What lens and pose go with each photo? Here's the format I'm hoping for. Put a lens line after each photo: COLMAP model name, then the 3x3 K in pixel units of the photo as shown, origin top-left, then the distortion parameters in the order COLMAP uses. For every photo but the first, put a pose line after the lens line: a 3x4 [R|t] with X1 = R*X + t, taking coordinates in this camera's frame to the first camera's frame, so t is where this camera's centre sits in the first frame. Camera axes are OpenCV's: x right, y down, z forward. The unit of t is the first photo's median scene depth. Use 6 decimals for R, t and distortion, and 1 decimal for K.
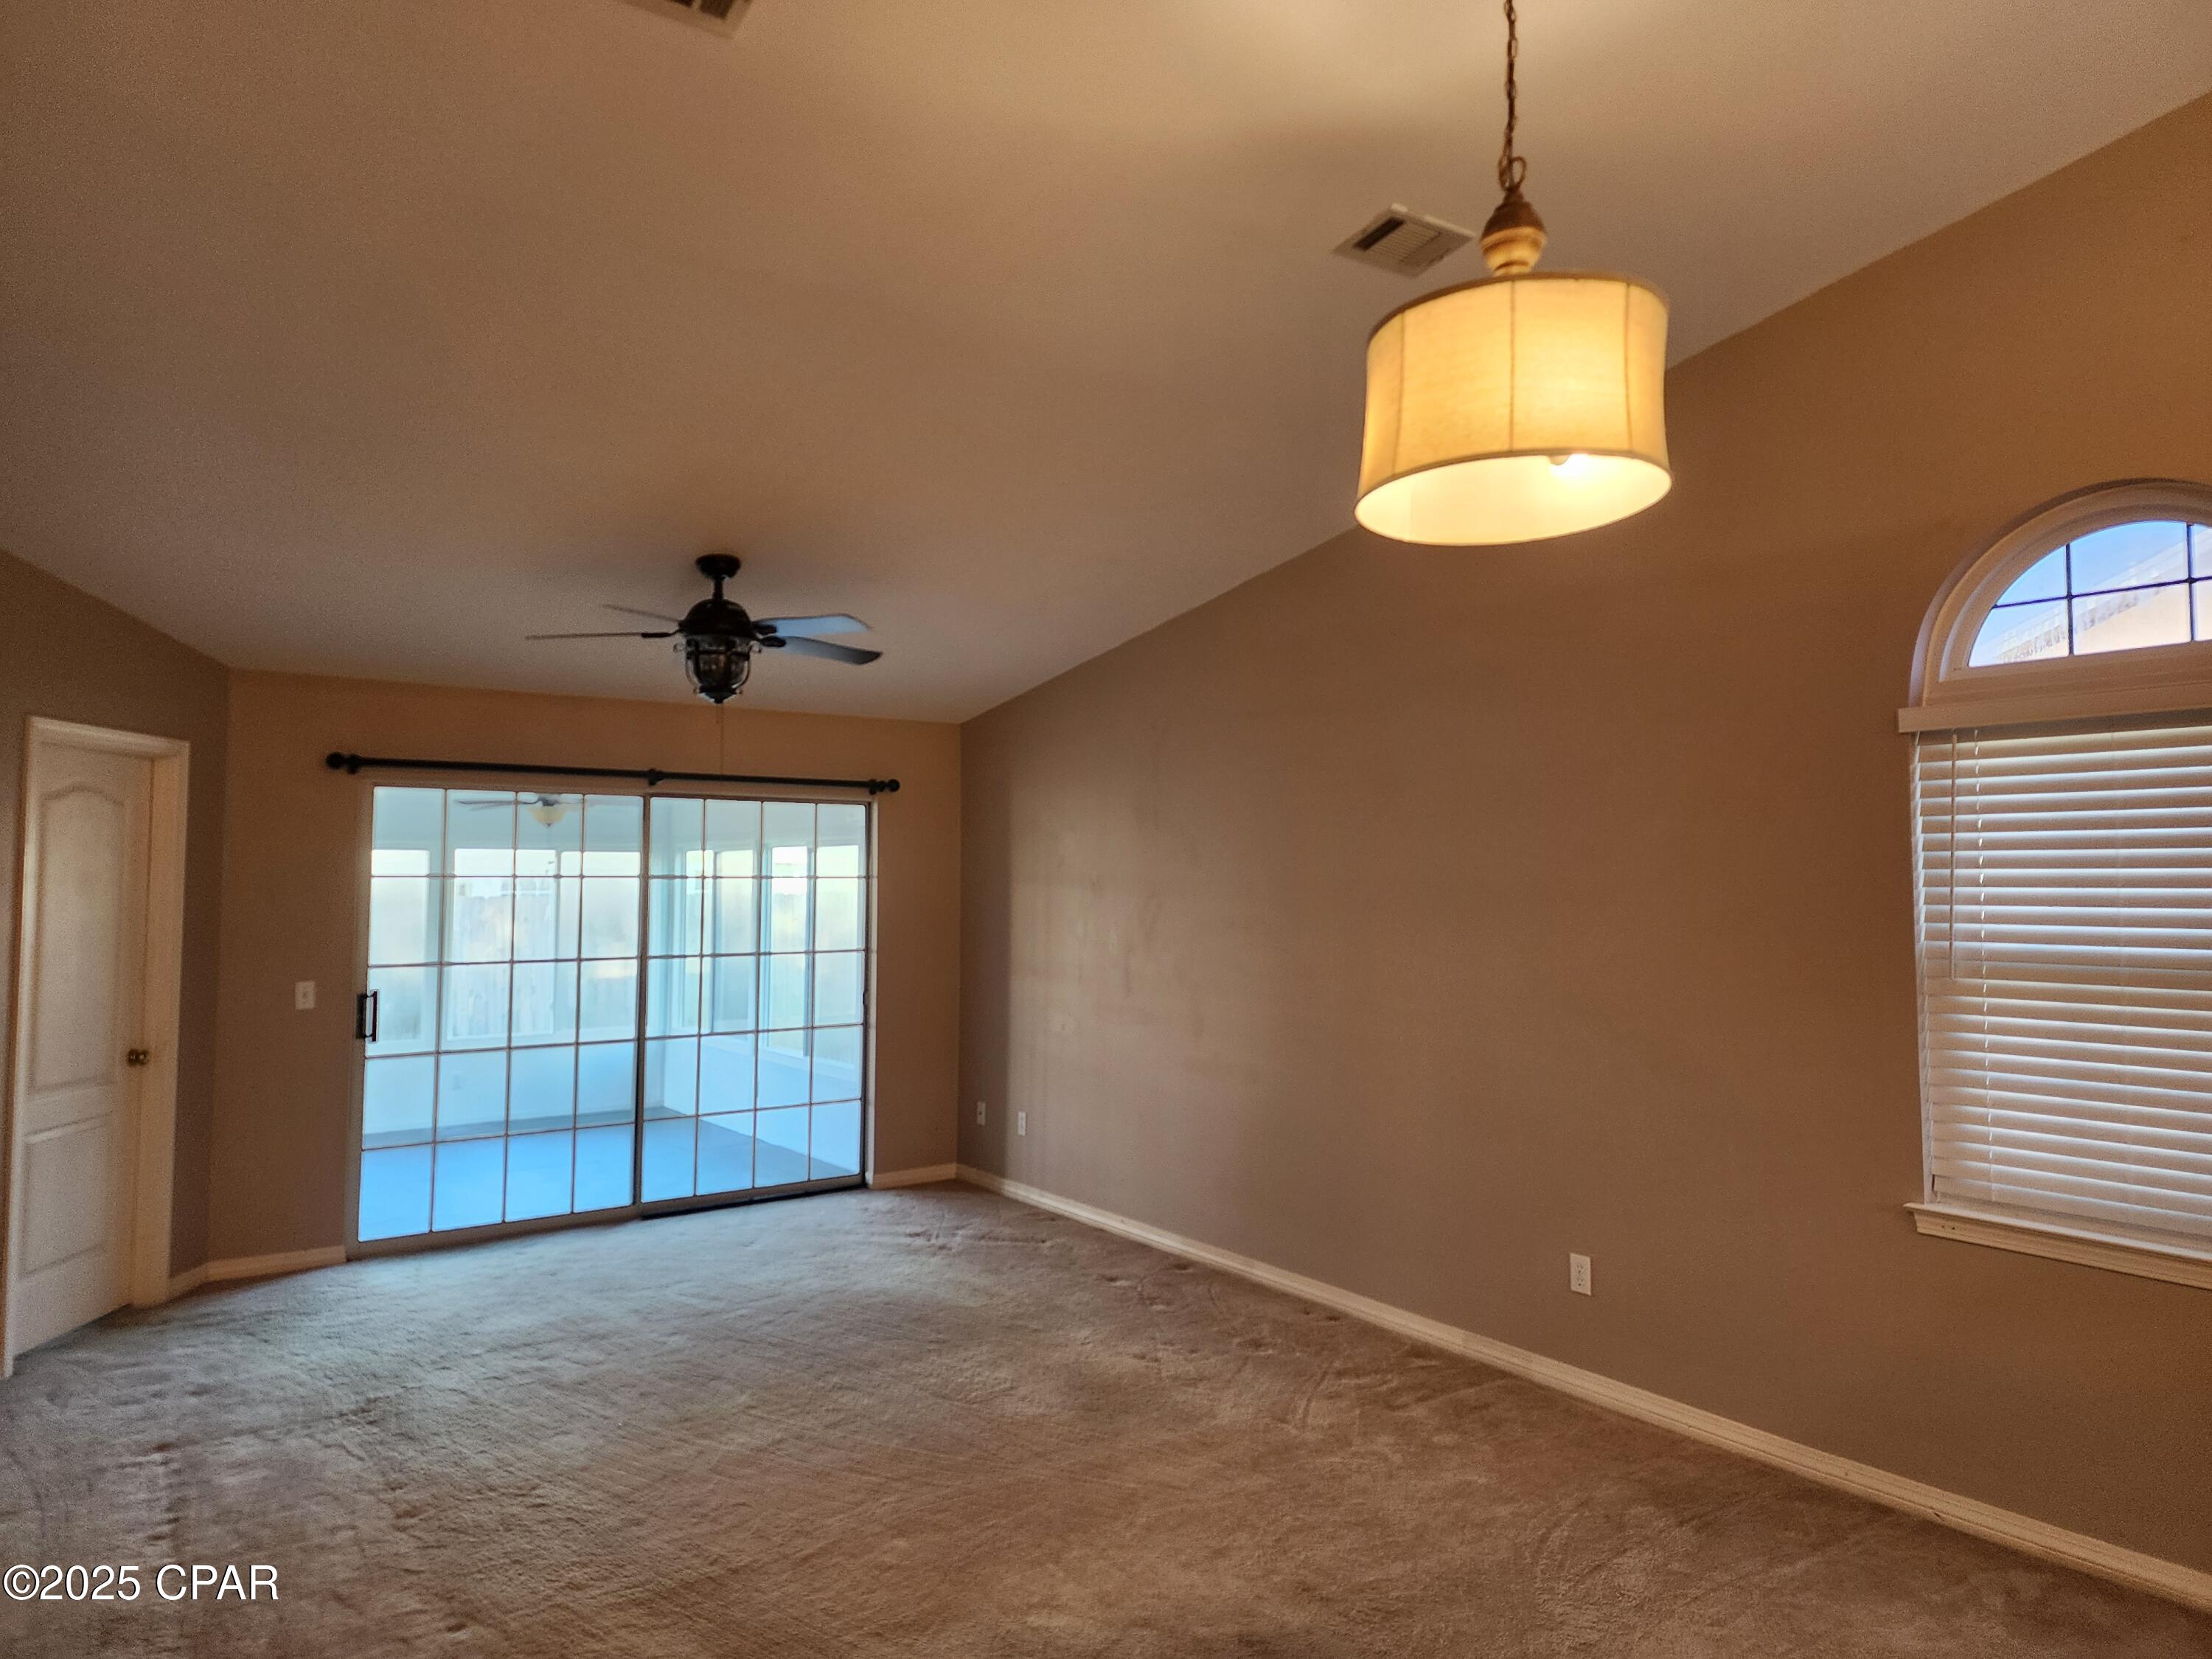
lens RADIAL K [[1495.3, 0, 1102.0], [0, 1495.3, 822.7], [0, 0, 1]] dist [0.068834, -0.061404]
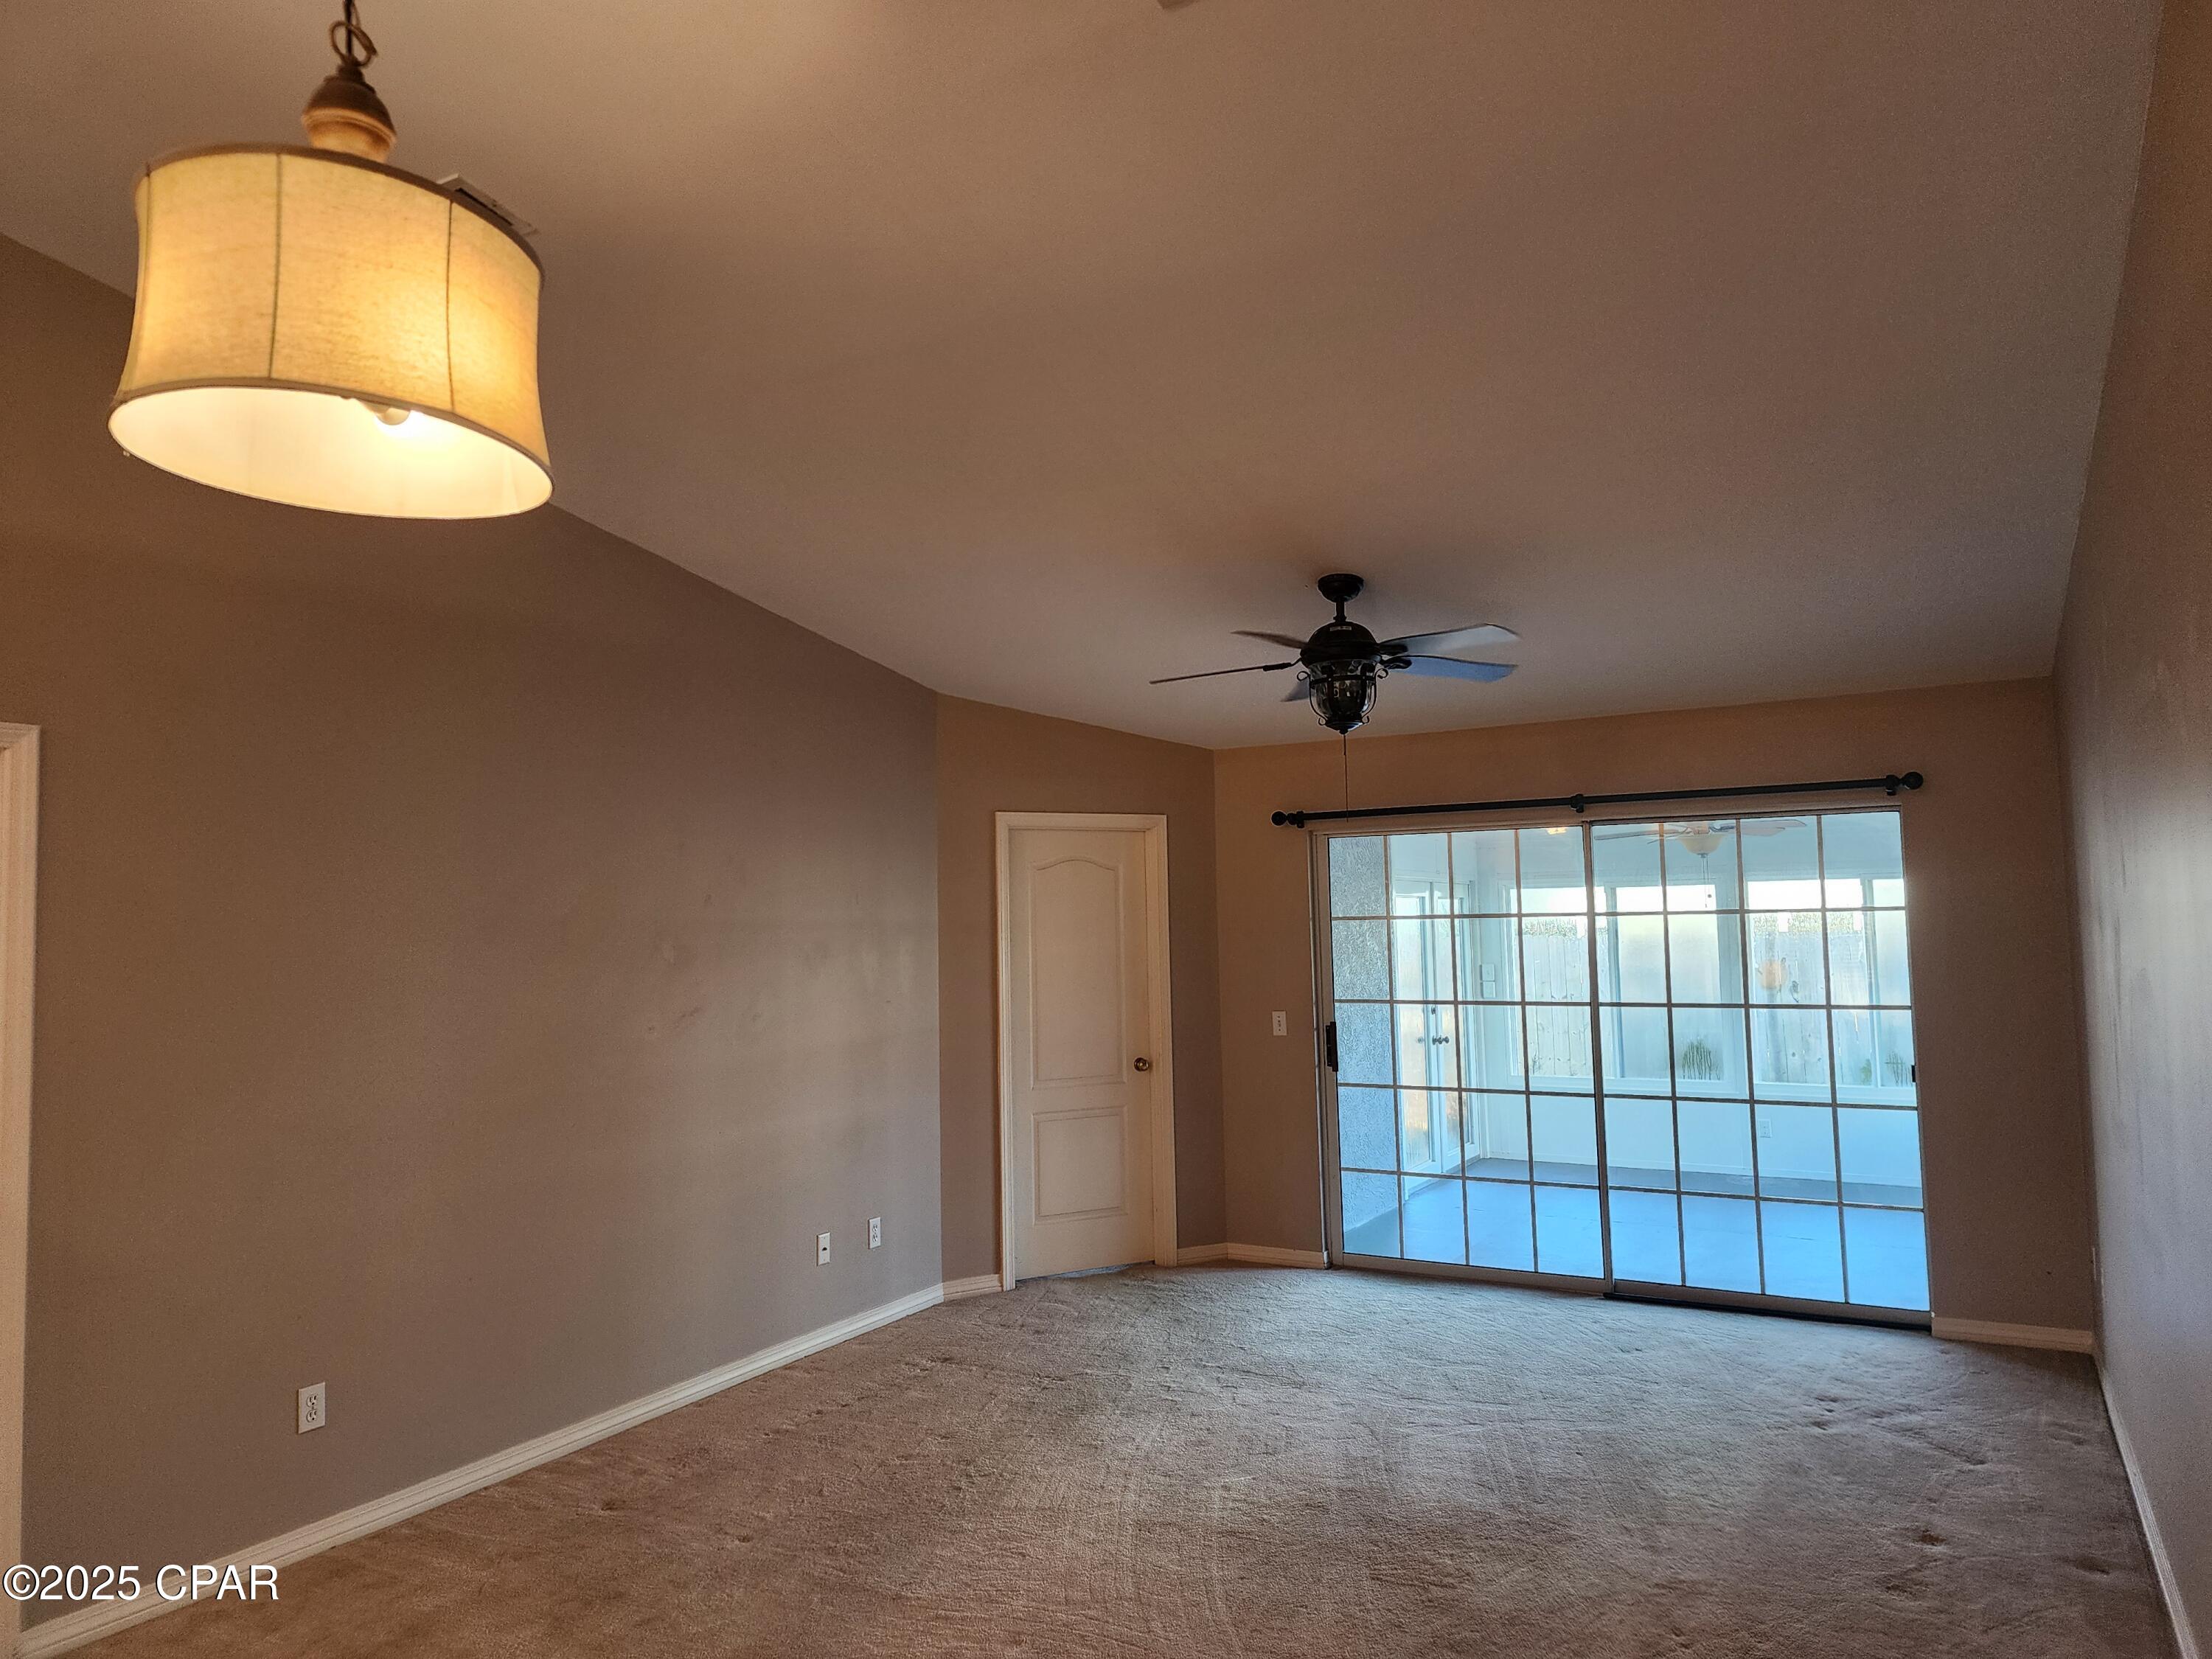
lens RADIAL K [[1495.3, 0, 1103.7], [0, 1495.3, 817.5], [0, 0, 1]] dist [0.068834, -0.061404]
pose [[0.411003, -0.075278, -0.908521, 0.449704], [0.055859, 0.996792, -0.057323, 0.015144], [0.909921, -0.027189, 0.413889, 0.400249]]
